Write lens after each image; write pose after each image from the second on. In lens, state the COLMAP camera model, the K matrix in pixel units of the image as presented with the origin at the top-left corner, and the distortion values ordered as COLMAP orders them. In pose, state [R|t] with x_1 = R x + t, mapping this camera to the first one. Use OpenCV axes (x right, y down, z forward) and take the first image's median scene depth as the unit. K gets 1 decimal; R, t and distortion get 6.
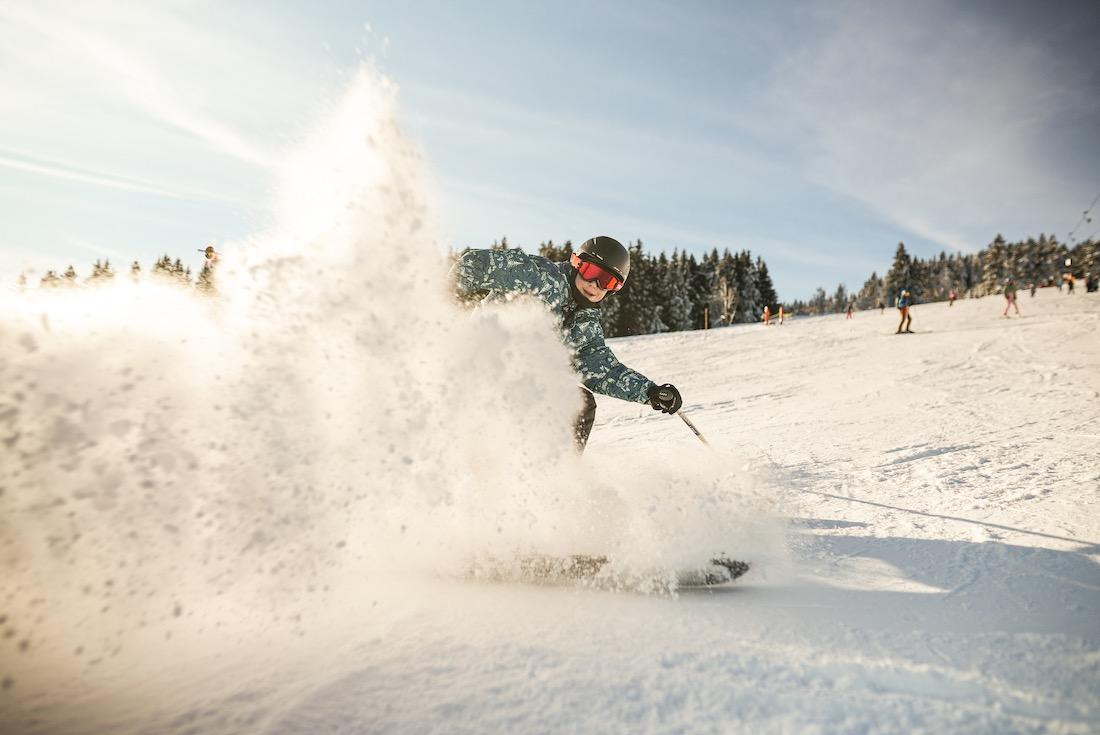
lens RADIAL K [[782.7, 0, 547.8], [0, 782.7, 364.7], [0, 0, 1]] dist [0.001399, 0.002459]
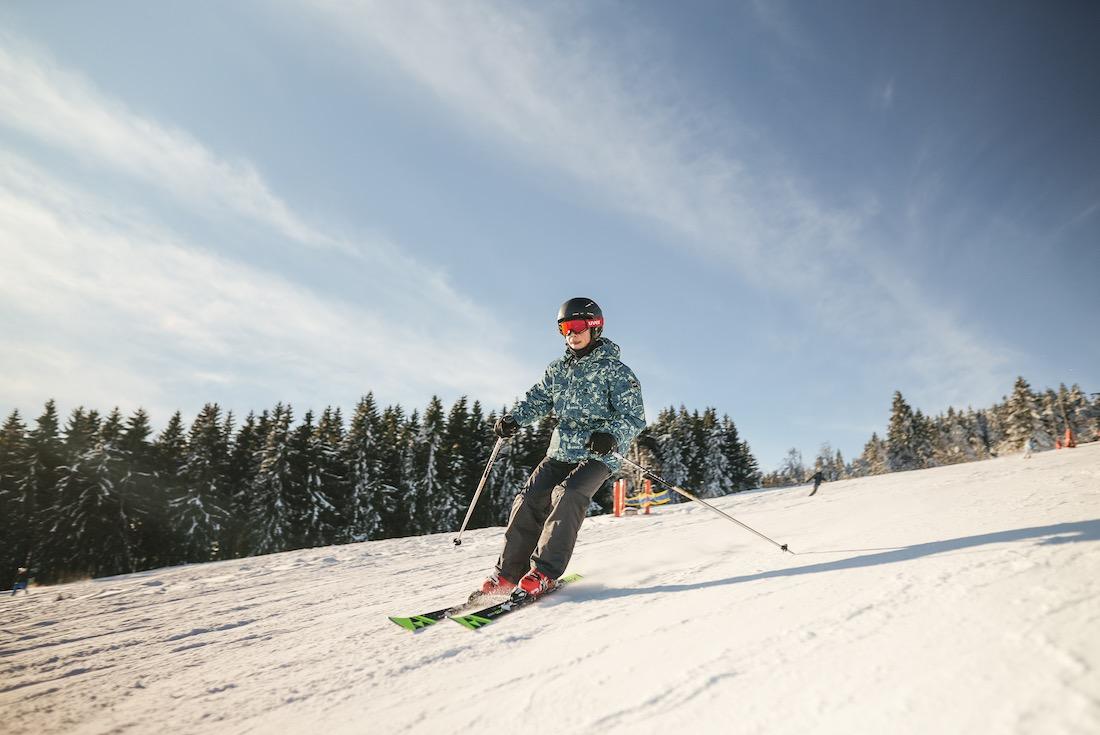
lens RADIAL K [[782.7, 0, 553.4], [0, 782.7, 370.5], [0, 0, 1]] dist [0.001399, 0.002459]
pose [[0.999644, -0.026604, -0.001851, 0.096959], [0.025600, 0.976720, -0.212984, -0.014942], [0.007474, 0.212861, 0.977054, 0.201891]]
